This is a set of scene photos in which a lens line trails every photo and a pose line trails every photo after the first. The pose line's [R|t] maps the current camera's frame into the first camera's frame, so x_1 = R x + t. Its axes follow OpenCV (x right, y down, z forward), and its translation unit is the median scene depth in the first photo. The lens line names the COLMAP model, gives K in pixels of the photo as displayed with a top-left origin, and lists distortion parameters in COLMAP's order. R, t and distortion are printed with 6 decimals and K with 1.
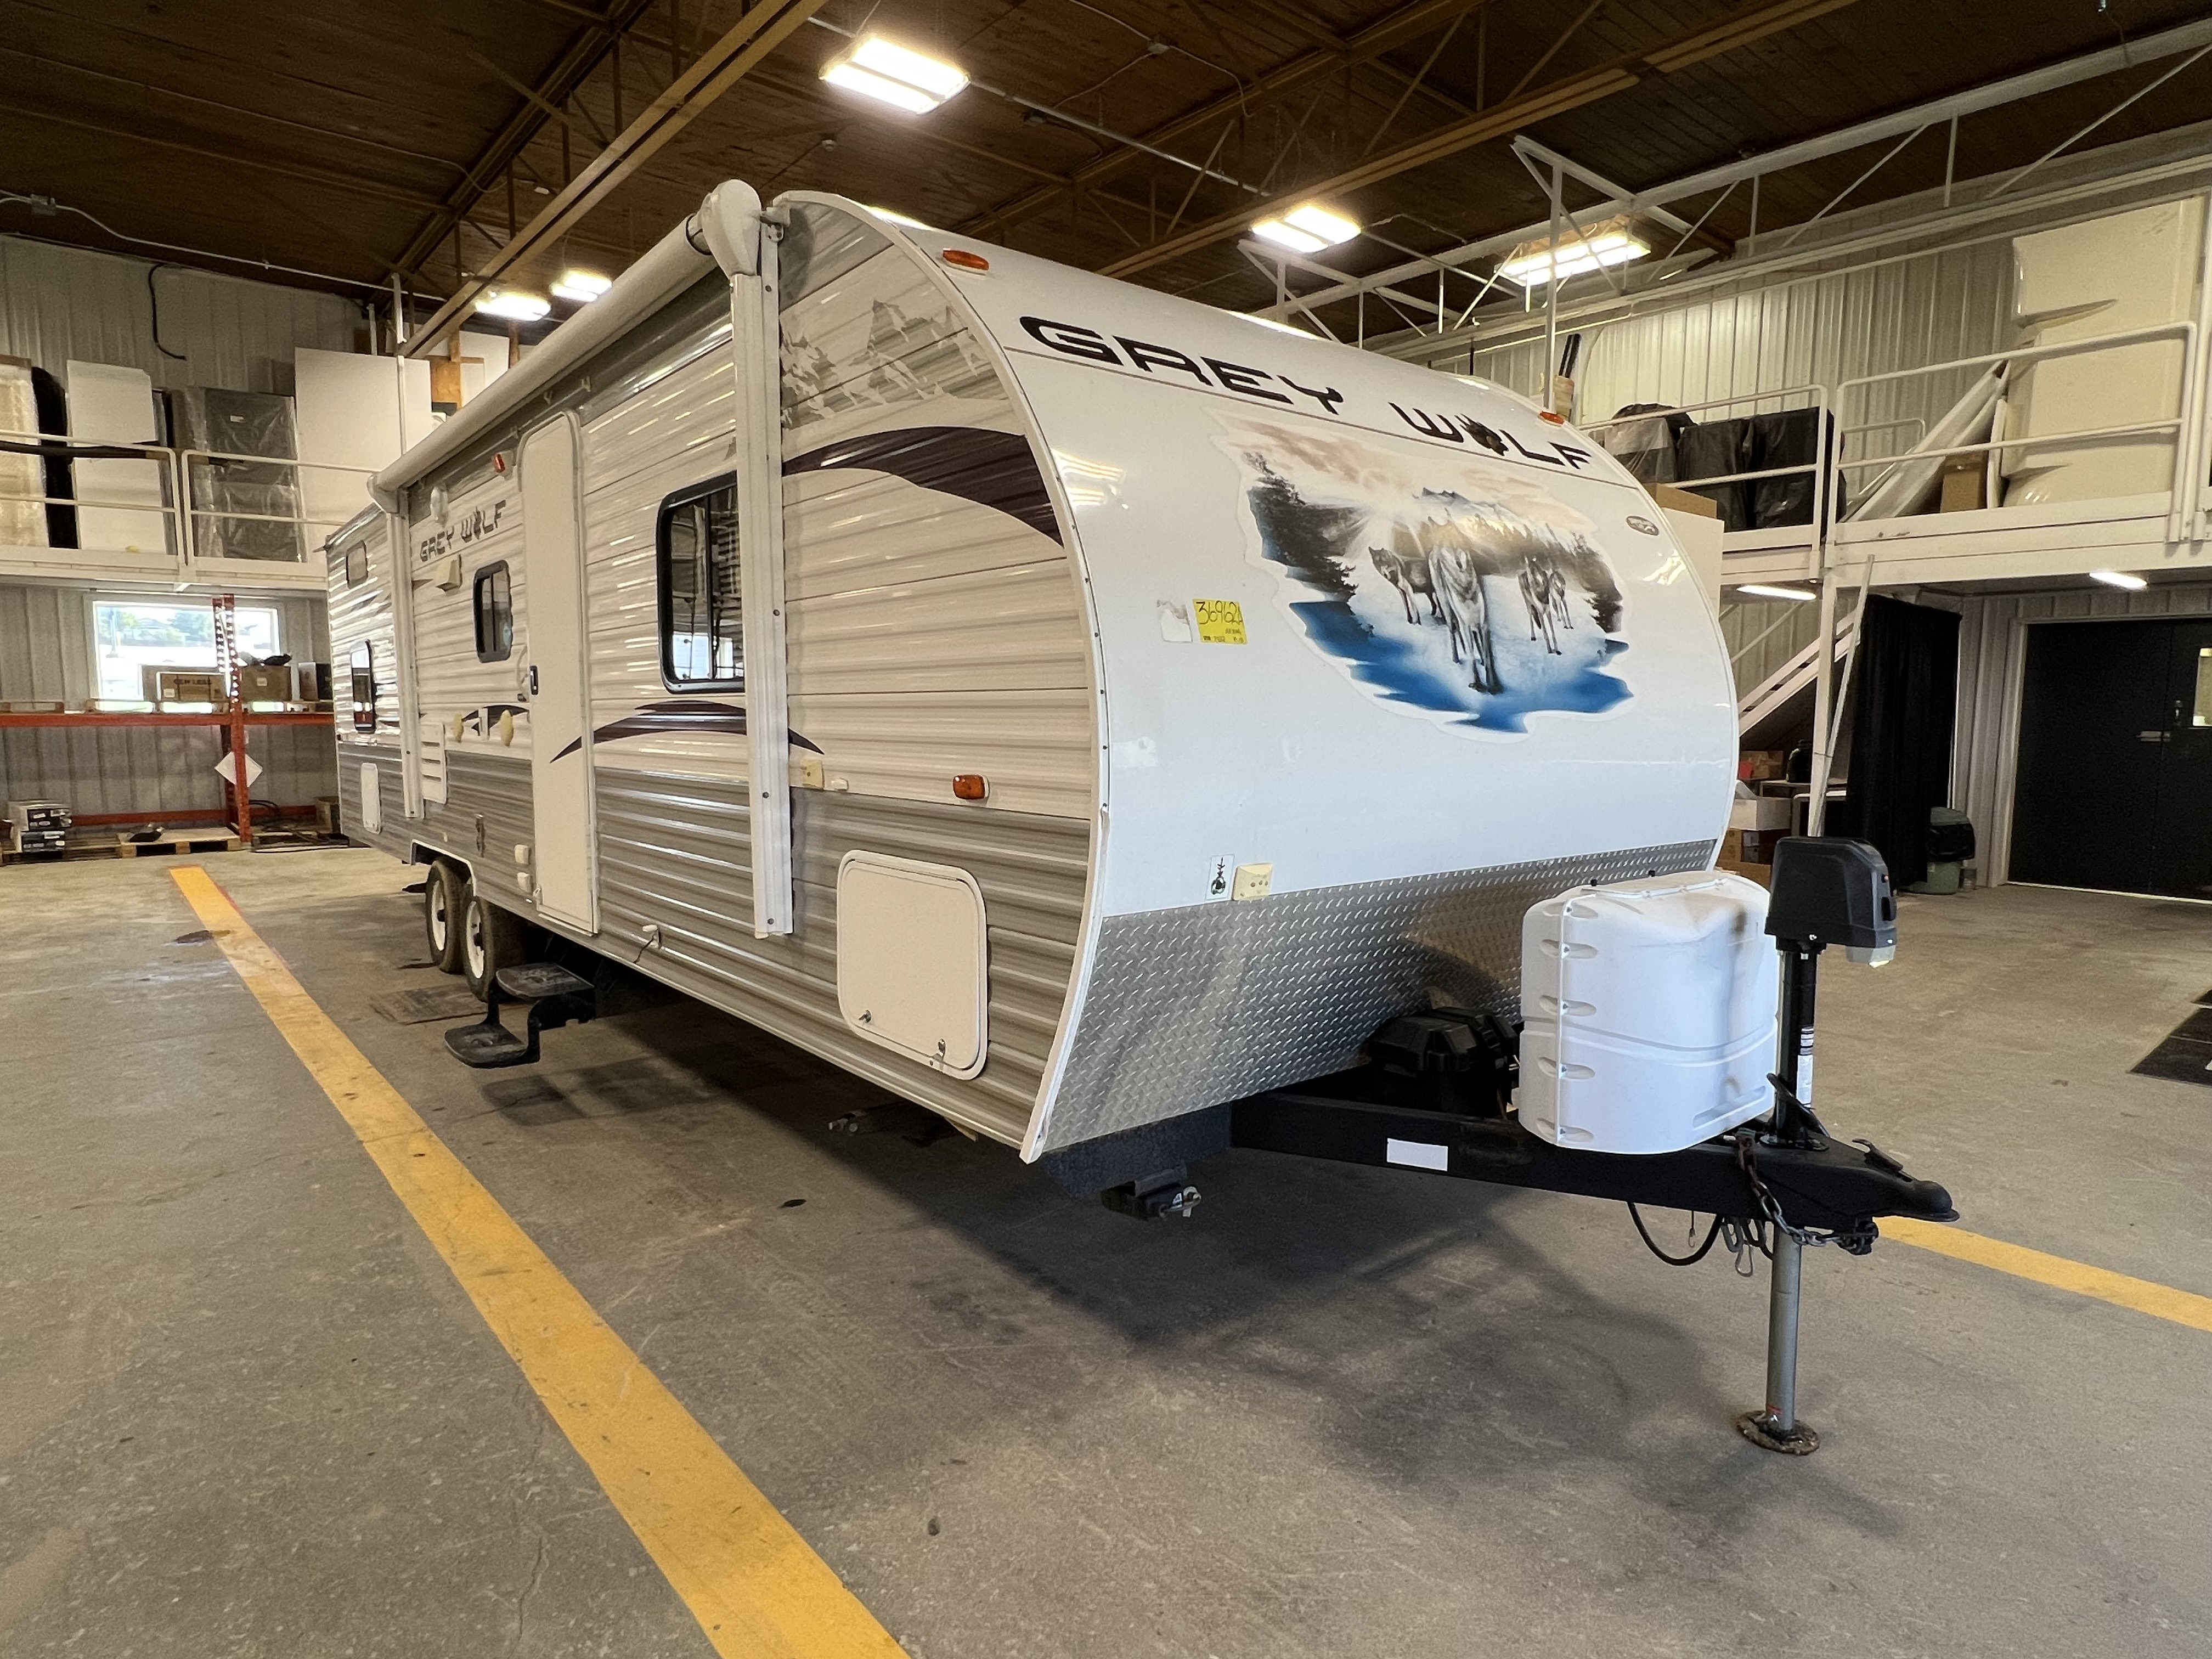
lens RADIAL K [[1235.4, 0, 1098.2], [0, 1235.4, 839.8], [0, 0, 1]] dist [-0.003987, -0.001134]
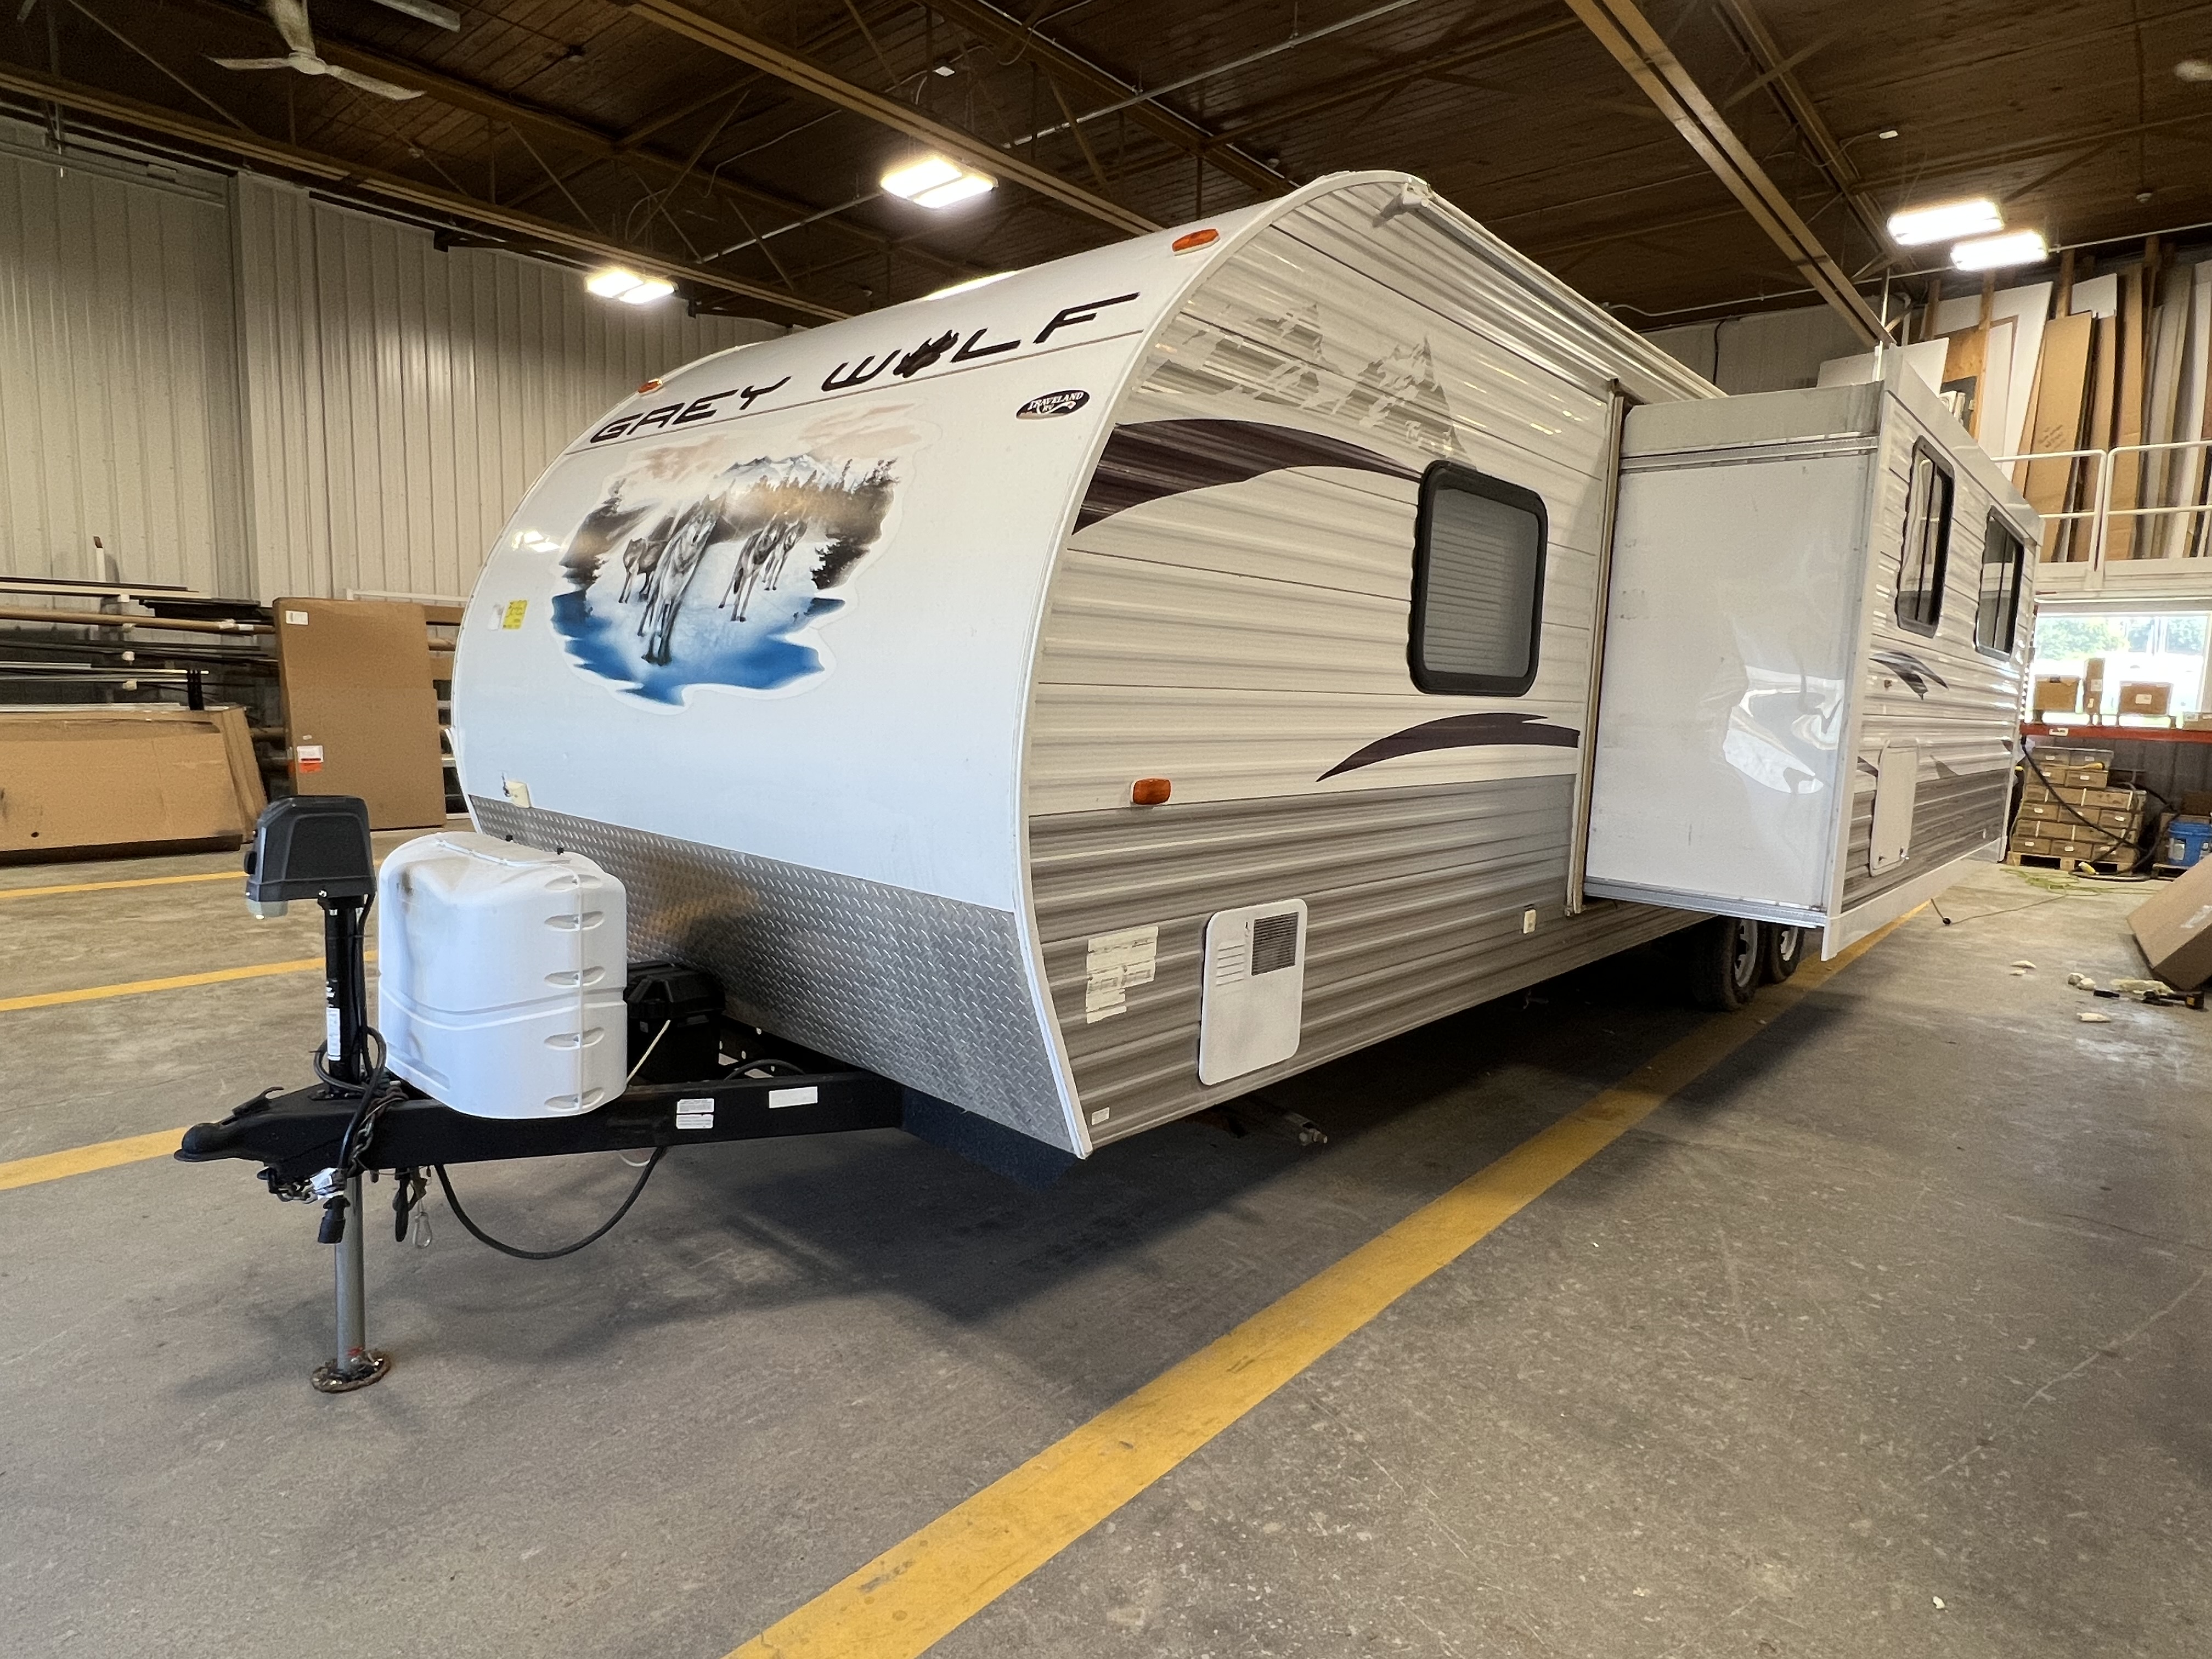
lens RADIAL K [[1235.4, 0, 1098.2], [0, 1235.4, 839.8], [0, 0, 1]] dist [-0.003987, -0.001134]
pose [[0.155419, 0.127700, -0.979560, 1.364209], [-0.138058, 0.984685, 0.106463, -0.132061], [0.978154, 0.118690, 0.170669, 1.174806]]
